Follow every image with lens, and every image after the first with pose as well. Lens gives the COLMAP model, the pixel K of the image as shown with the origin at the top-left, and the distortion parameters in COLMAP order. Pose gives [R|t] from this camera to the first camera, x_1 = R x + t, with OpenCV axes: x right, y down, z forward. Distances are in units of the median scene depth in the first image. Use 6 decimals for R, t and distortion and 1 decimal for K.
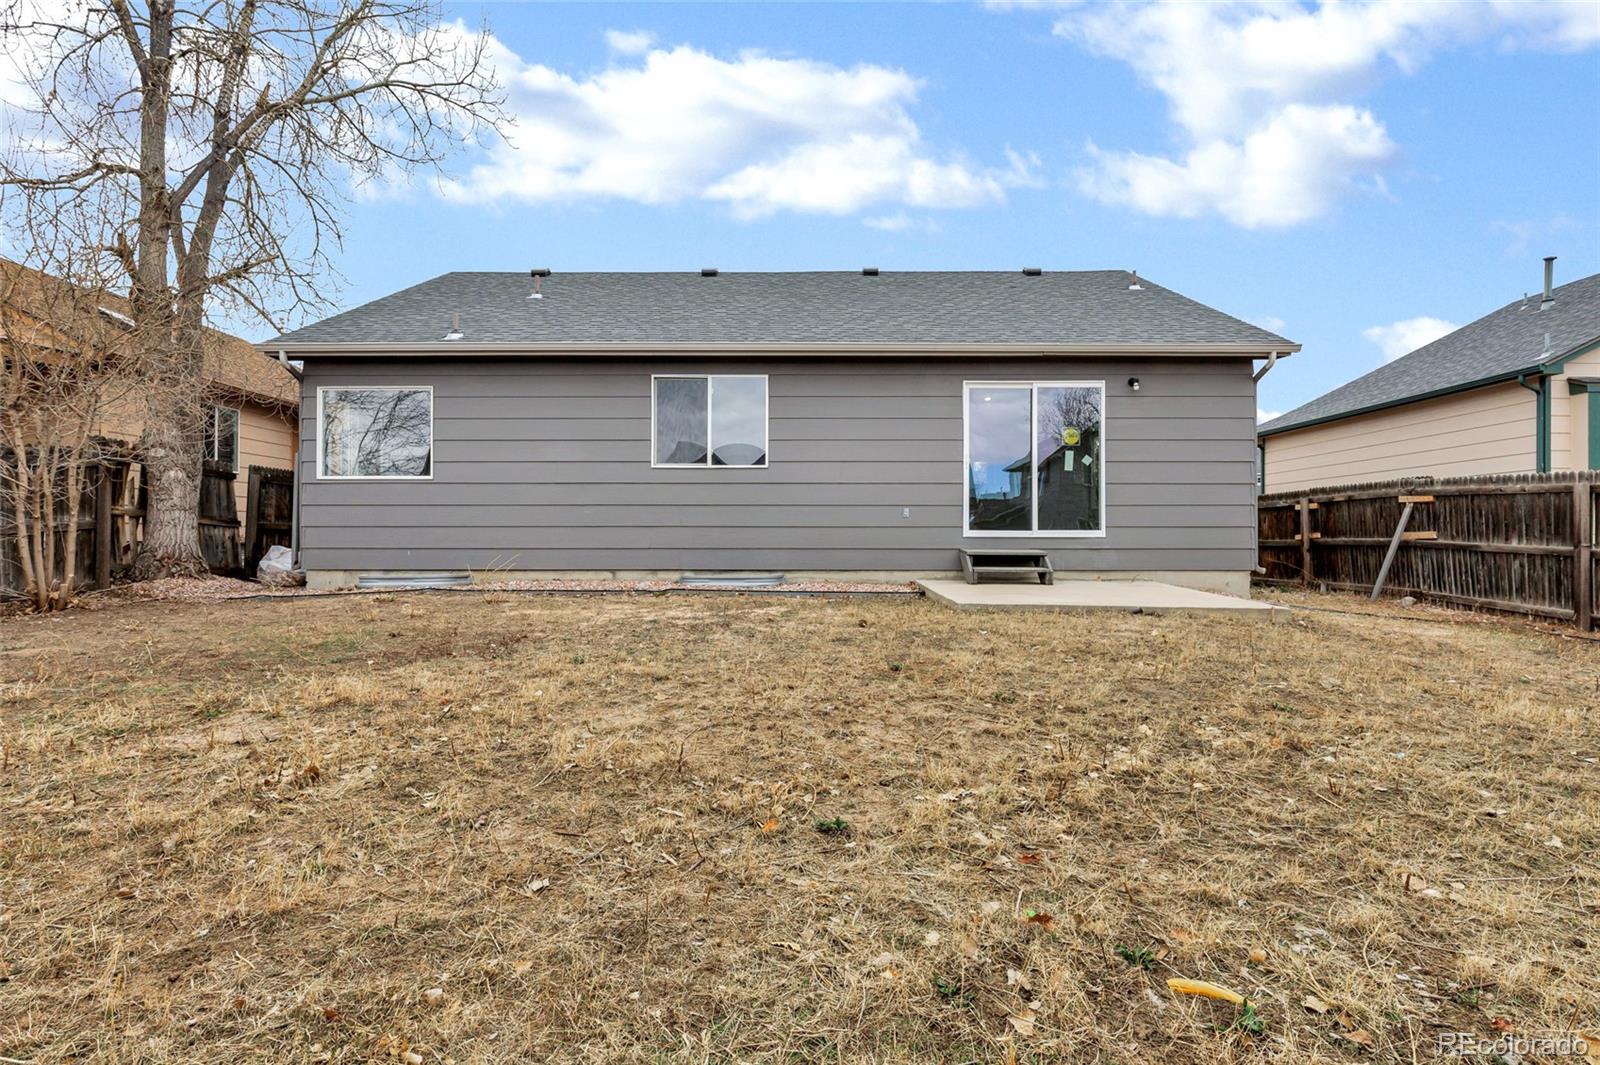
lens RADIAL K [[801.8, 0, 813.5], [0, 801.8, 532.8], [0, 0, 1]] dist [-0.001043, -0.003159]
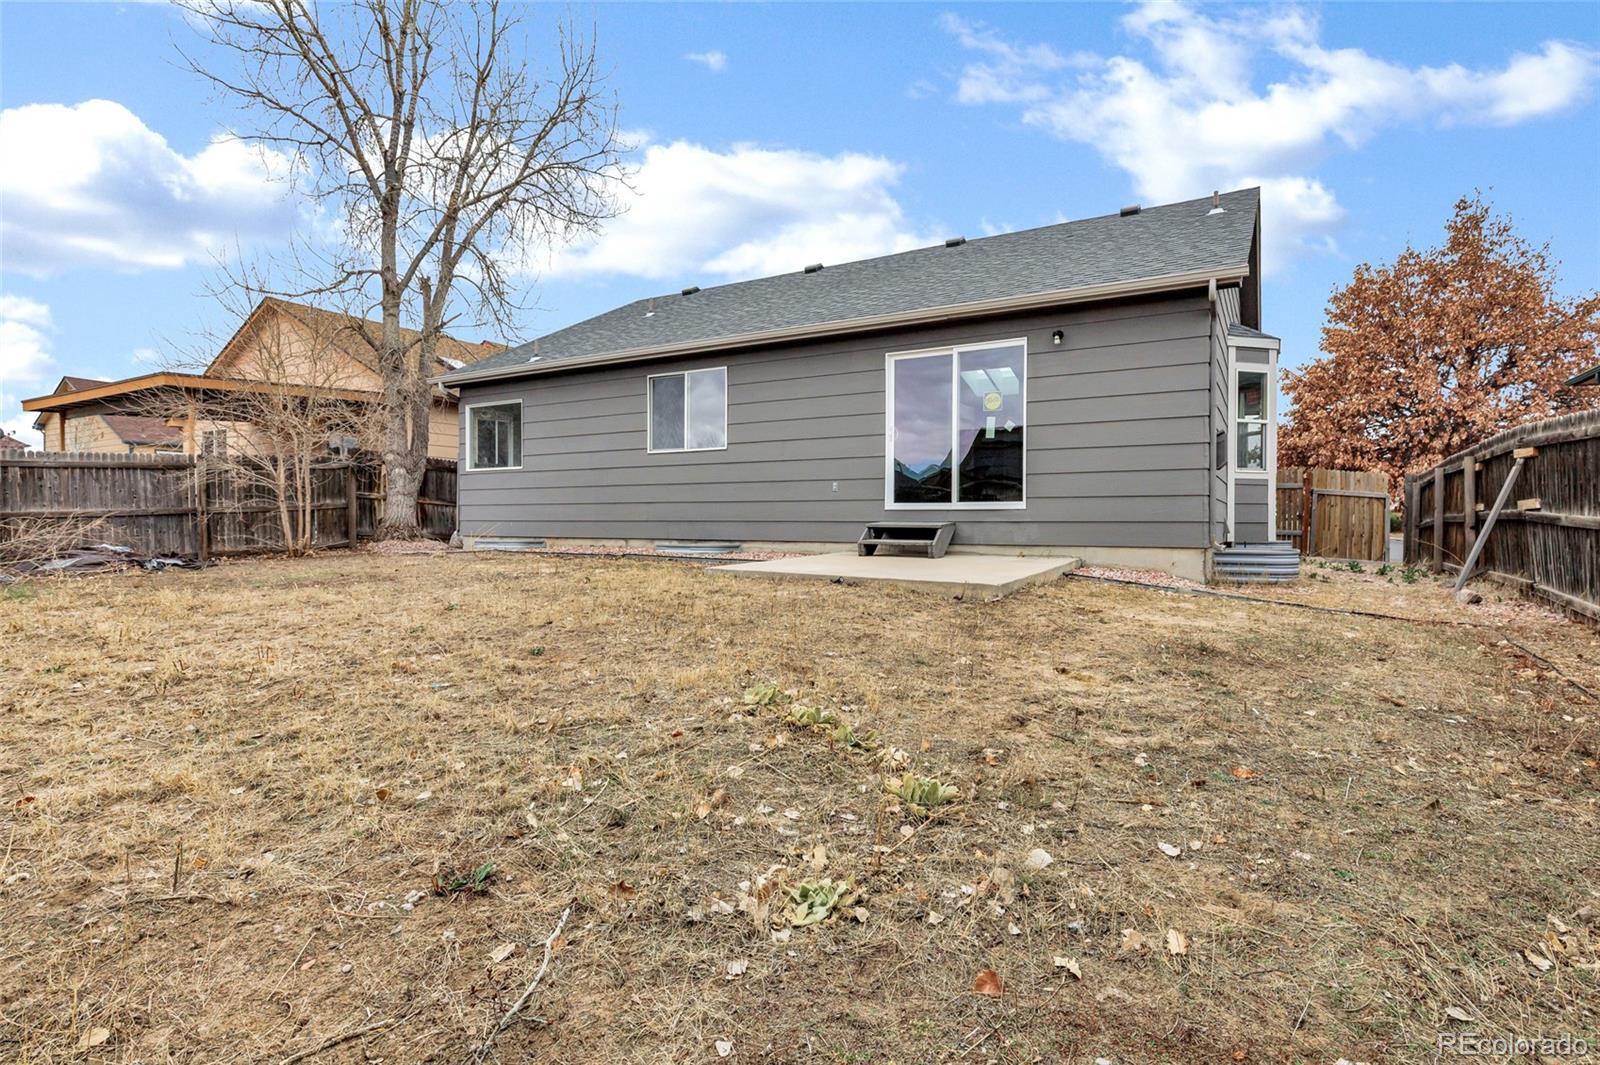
lens RADIAL K [[801.8, 0, 812.9], [0, 801.8, 528.5], [0, 0, 1]] dist [-0.001043, -0.003159]
pose [[0.866354, 0.005706, -0.499398, 0.607444], [0.002938, 0.999859, 0.016521, 0.011603], [0.499422, -0.015780, 0.866215, 0.086067]]
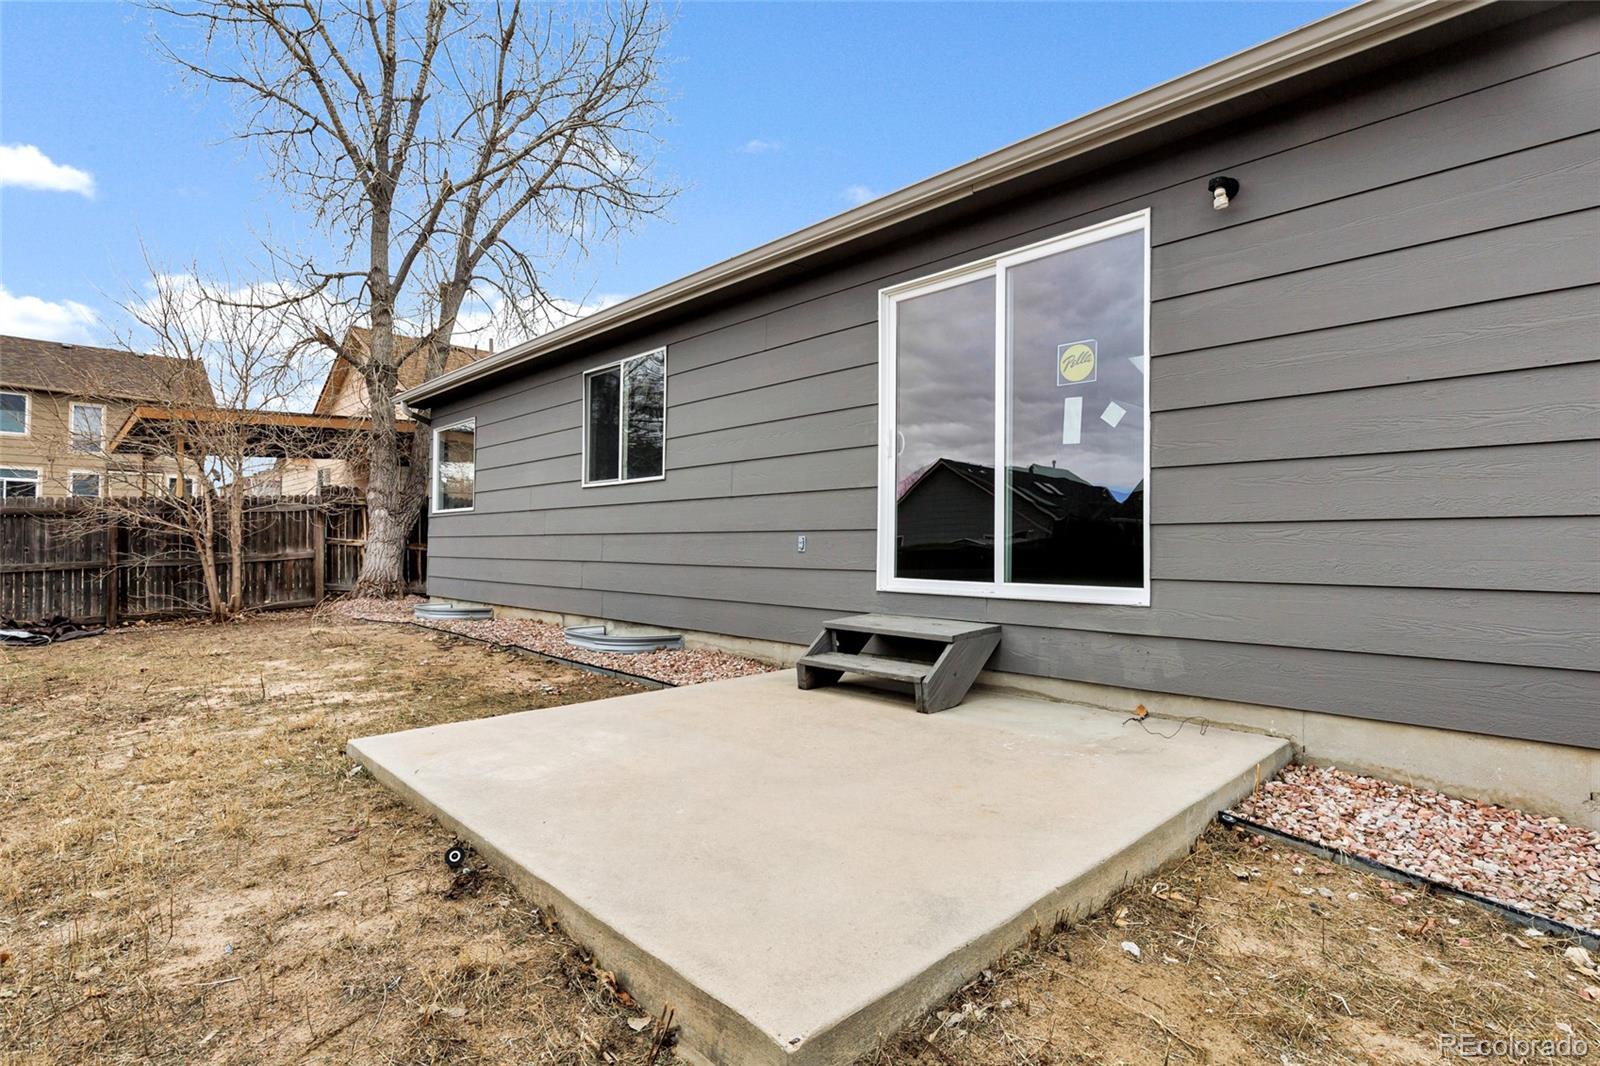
lens RADIAL K [[801.8, 0, 809.5], [0, 801.8, 532.9], [0, 0, 1]] dist [-0.001043, -0.003159]
pose [[0.697097, -0.010226, -0.716904, 0.526242], [-0.001279, 0.999879, -0.015507, -0.024022], [0.716976, 0.011727, 0.696999, 0.605640]]
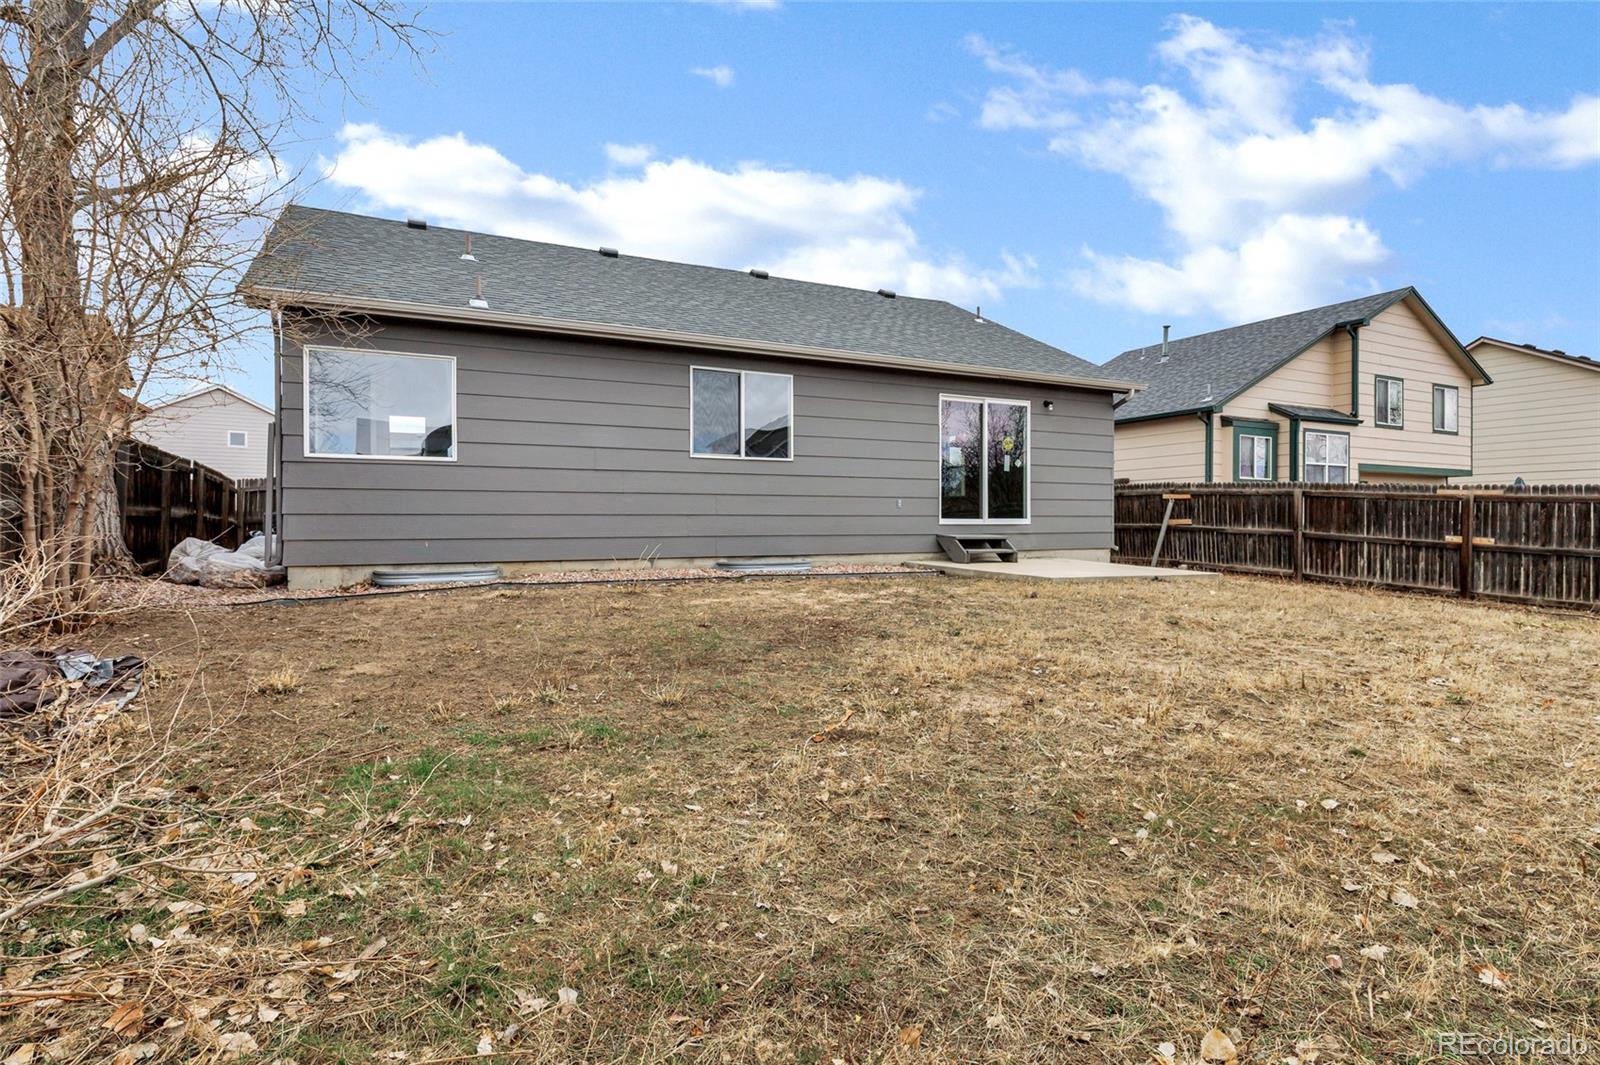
lens RADIAL K [[801.8, 0, 801.9], [0, 801.8, 531.7], [0, 0, 1]] dist [-0.001043, -0.003159]
pose [[0.890668, -0.007574, 0.454591, -0.538497], [-0.001612, 0.999802, 0.019817, -0.007052], [-0.454651, -0.018383, 0.890480, 0.027496]]
